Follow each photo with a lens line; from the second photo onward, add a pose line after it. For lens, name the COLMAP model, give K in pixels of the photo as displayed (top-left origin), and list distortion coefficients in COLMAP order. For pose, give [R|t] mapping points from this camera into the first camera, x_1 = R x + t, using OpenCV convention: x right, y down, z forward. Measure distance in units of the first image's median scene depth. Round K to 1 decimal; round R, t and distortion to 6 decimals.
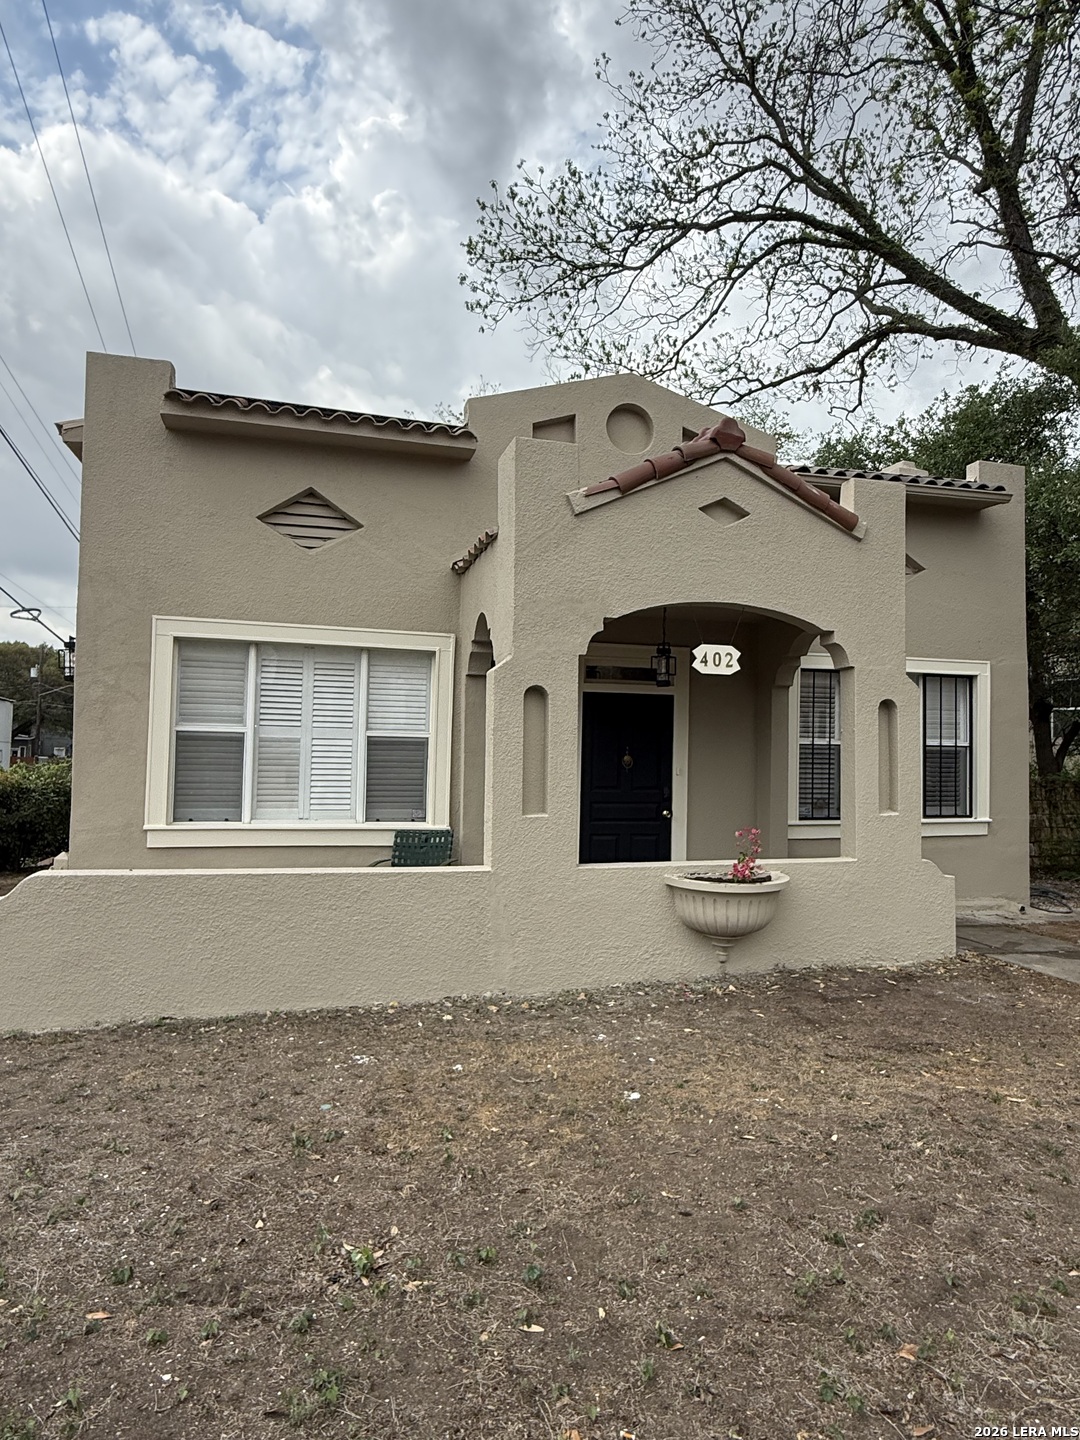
lens RADIAL K [[834.4, 0, 539.8], [0, 834.4, 718.8], [0, 0, 1]] dist [0.001347, 0.000218]
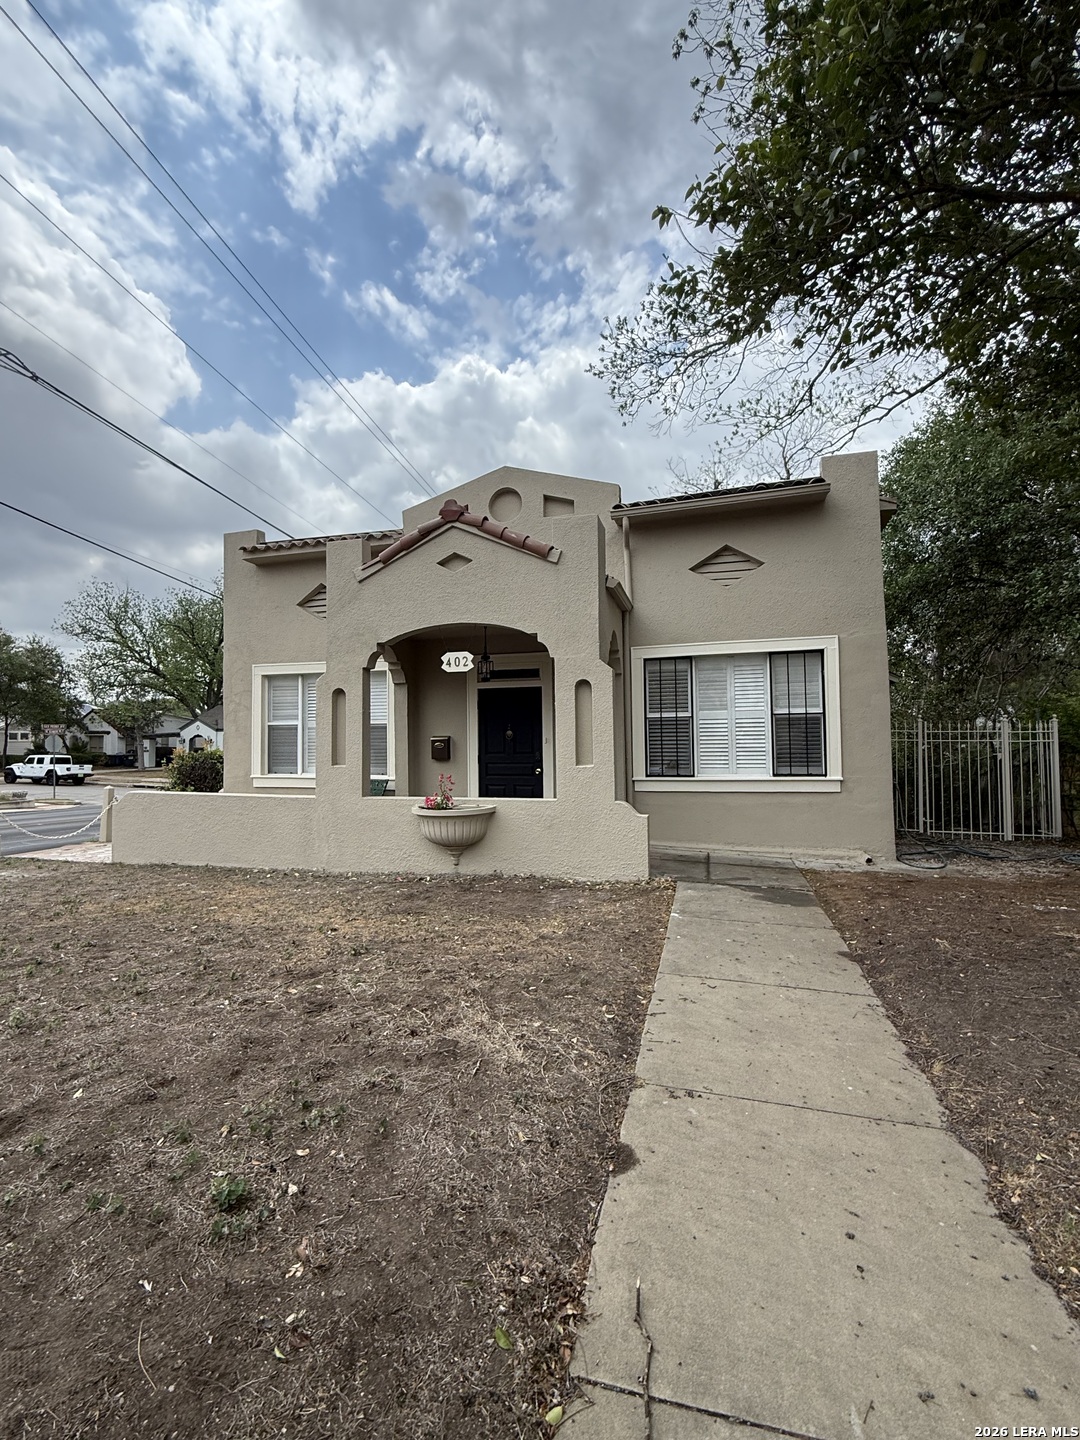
lens RADIAL K [[634.0, 0, 539.3], [0, 634.0, 722.5], [0, 0, 1]] dist [-0.001270, -0.000127]
pose [[0.856968, -0.041836, -0.513669, 0.810131], [0.044683, 0.998978, -0.006815, 0.045229], [0.513429, -0.017112, 0.857961, 0.095064]]
